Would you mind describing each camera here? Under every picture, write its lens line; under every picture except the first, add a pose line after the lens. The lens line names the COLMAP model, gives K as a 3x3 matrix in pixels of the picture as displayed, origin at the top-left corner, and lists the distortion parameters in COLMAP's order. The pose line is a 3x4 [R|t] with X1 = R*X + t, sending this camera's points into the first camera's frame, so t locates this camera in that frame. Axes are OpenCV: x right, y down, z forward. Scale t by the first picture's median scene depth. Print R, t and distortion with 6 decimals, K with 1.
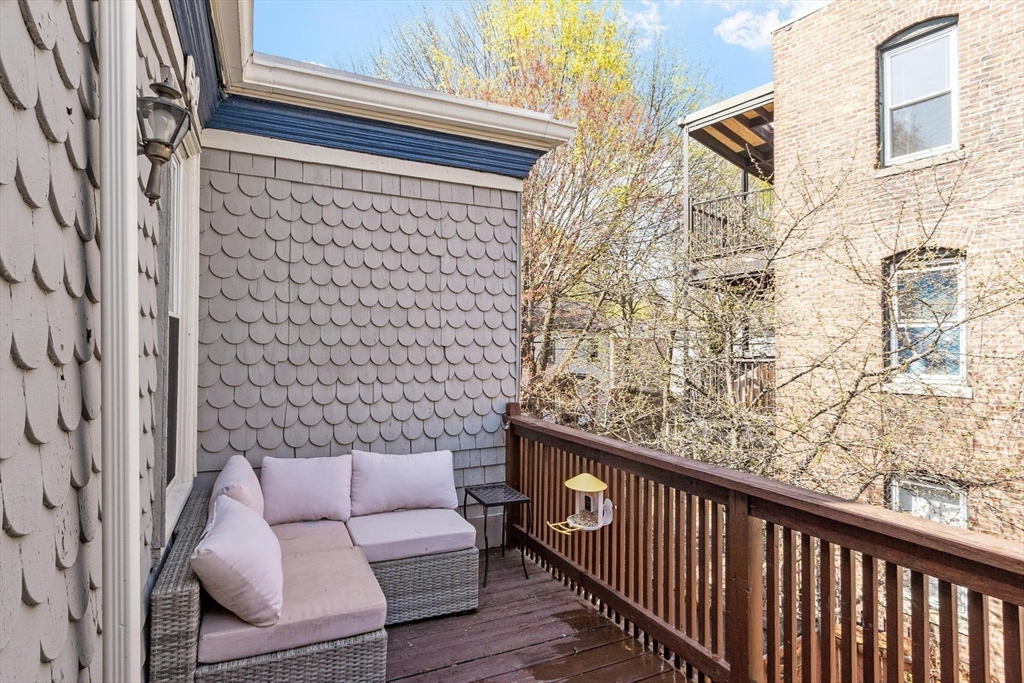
lens RADIAL K [[532.3, 0, 510.7], [0, 532.3, 334.4], [0, 0, 1]] dist [0.005787, -0.000332]
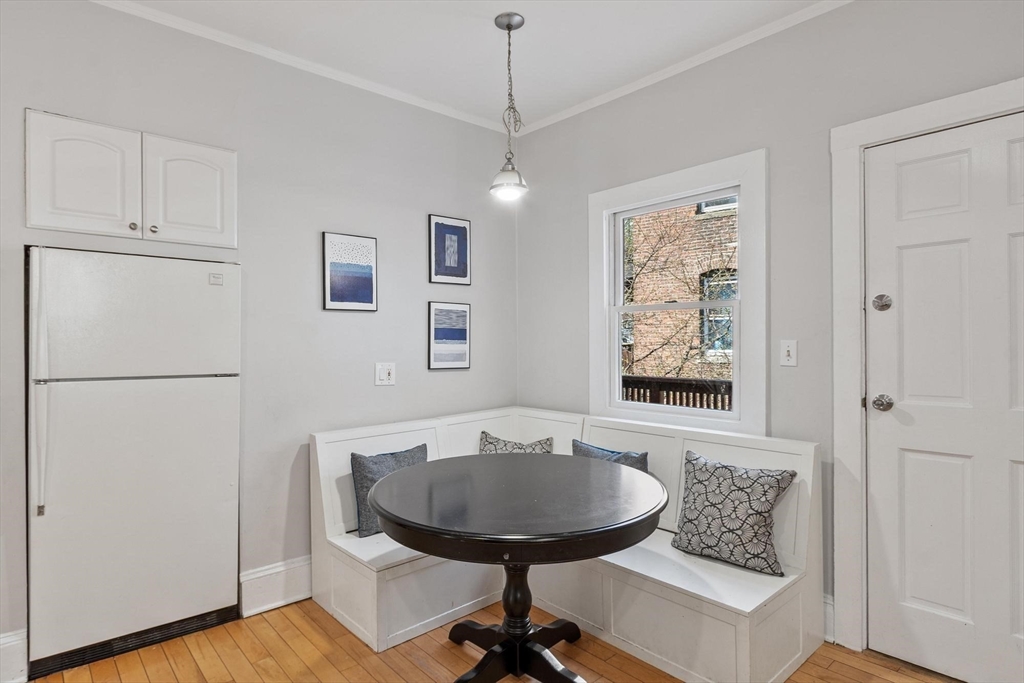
lens RADIAL K [[575.1, 0, 508.7], [0, 575.1, 347.2], [0, 0, 1]] dist [-0.018487, -0.002193]
pose [[0.956382, -0.008146, 0.292005, -0.332132], [0.000389, 0.999646, 0.026613, 0.022397], [-0.292118, -0.025339, 0.956046, -0.446600]]
